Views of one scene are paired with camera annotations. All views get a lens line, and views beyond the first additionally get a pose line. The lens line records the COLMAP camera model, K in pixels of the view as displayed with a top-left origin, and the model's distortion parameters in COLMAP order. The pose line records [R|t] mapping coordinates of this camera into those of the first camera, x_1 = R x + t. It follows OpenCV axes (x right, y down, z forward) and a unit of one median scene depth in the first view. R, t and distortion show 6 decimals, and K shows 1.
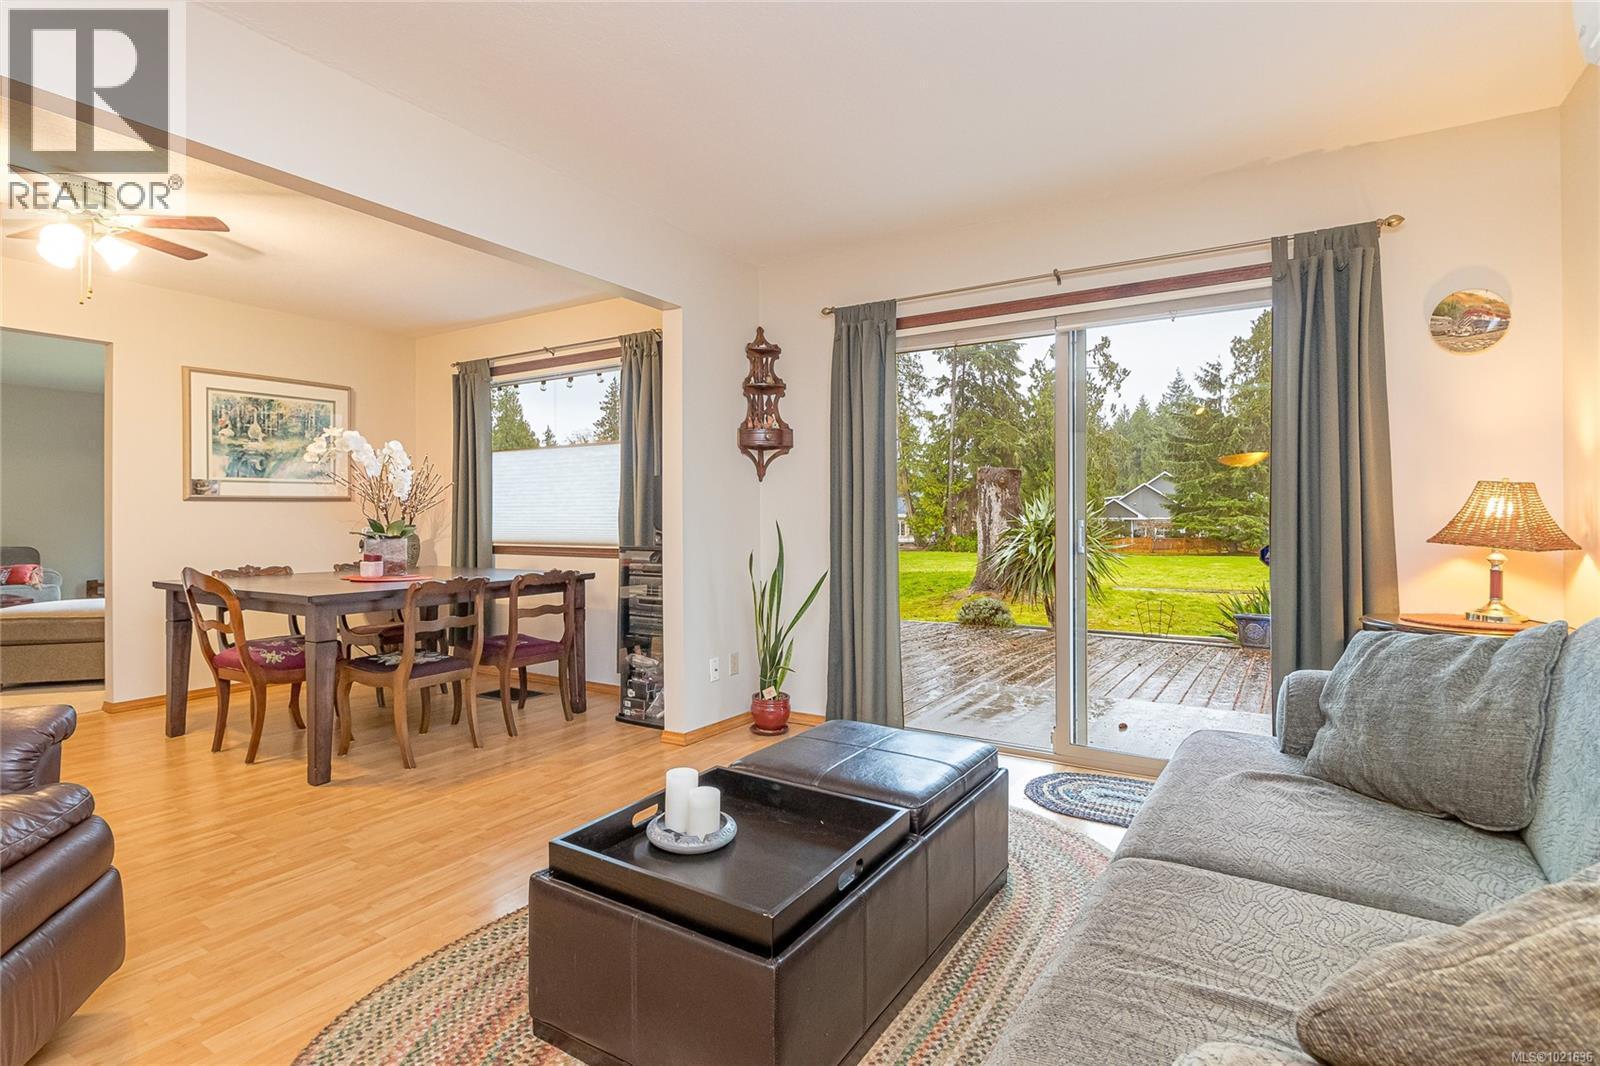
lens RADIAL K [[783.3, 0, 799.7], [0, 783.3, 520.5], [0, 0, 1]] dist [-0.018799, 0.000074]
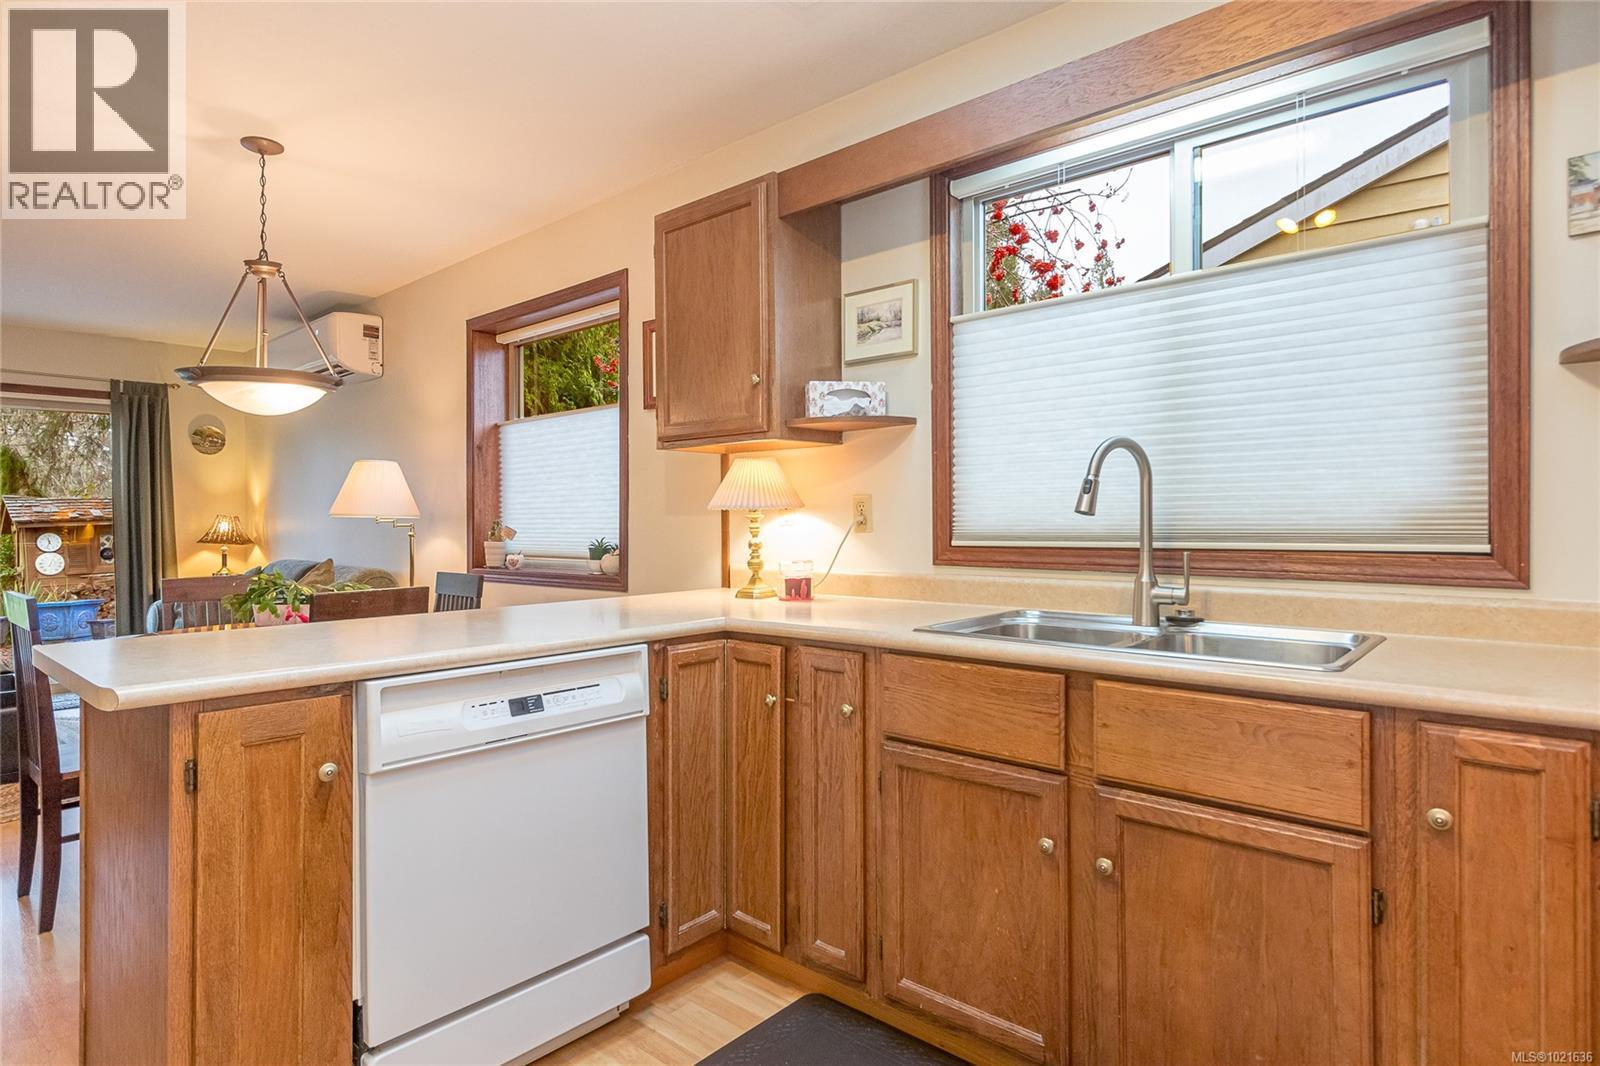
lens RADIAL K [[847.7, 0, 792.2], [0, 847.7, 527.2], [0, 0, 1]] dist [0.003060, -0.001550]
pose [[0.151048, -0.003806, 0.988519, -1.087447], [0.004945, 0.999983, 0.003095, -0.012246], [-0.988514, 0.004421, 0.151064, -0.857591]]
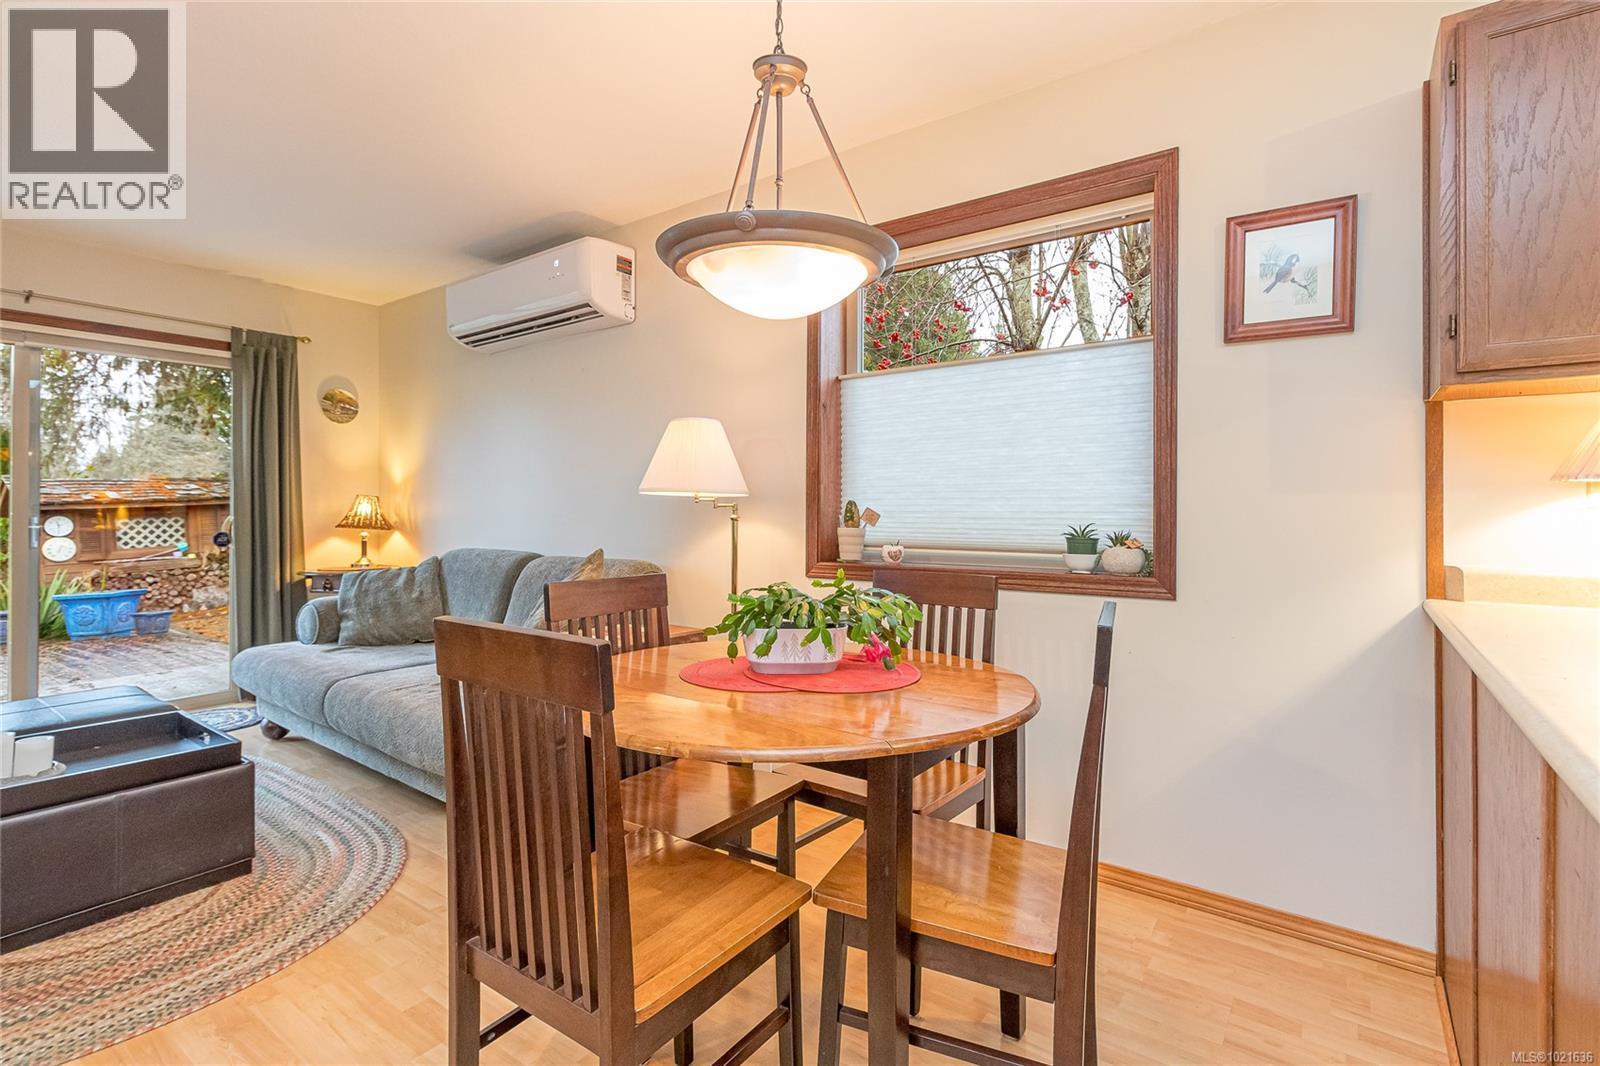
lens RADIAL K [[749.8, 0, 811.2], [0, 749.8, 508.5], [0, 0, 1]] dist [0.003456, 0.000583]
pose [[0.053829, 0.003825, 0.998543, -0.743202], [0.000396, 0.999993, -0.003852, -0.008001], [-0.998550, 0.000603, 0.053827, -0.182880]]
